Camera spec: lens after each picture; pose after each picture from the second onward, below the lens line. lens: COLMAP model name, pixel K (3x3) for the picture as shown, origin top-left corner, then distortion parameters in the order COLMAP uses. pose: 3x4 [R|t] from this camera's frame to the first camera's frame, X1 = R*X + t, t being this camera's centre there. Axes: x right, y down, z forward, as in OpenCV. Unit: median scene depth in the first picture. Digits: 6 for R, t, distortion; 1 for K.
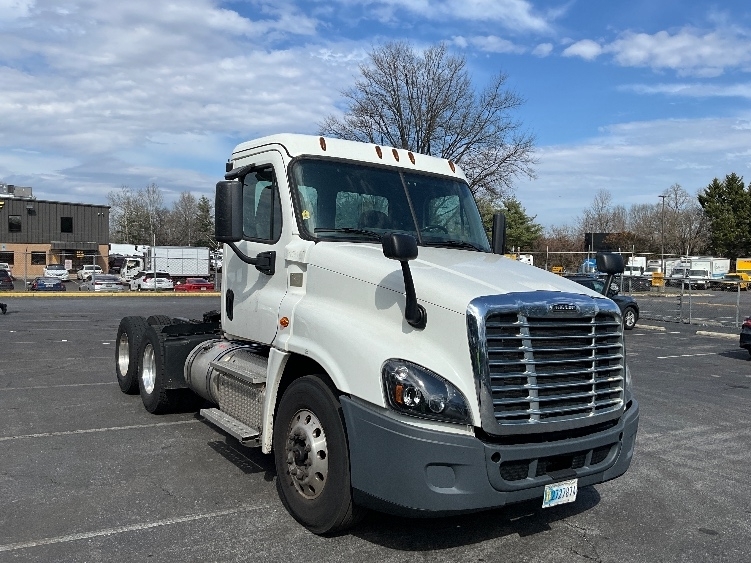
lens RADIAL K [[648.0, 0, 385.8], [0, 648.0, 273.3], [0, 0, 1]] dist [0.051386, -0.004688]
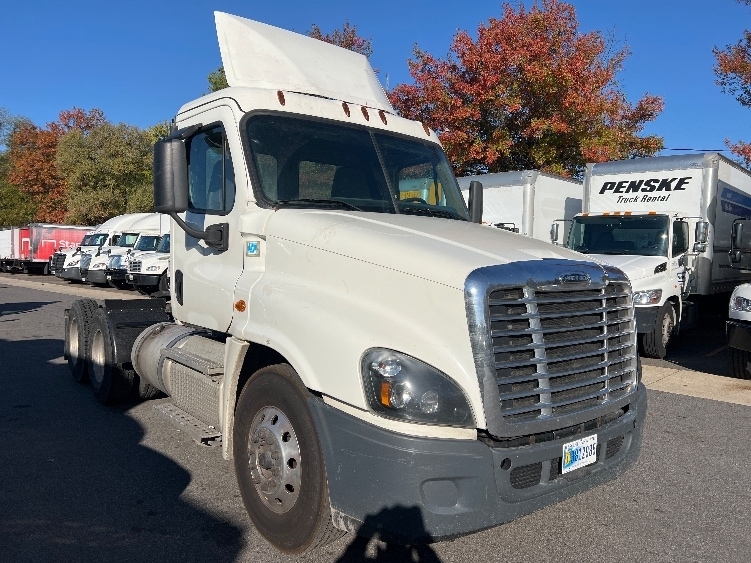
lens RADIAL K [[587.9, 0, 394.8], [0, 587.9, 284.7], [0, 0, 1]] dist [0.019477, 0.003617]
pose [[0.996593, -0.030384, 0.076670, -0.016778], [0.025870, 0.997911, 0.059198, 0.008273], [-0.078308, -0.057013, 0.995298, 0.244785]]
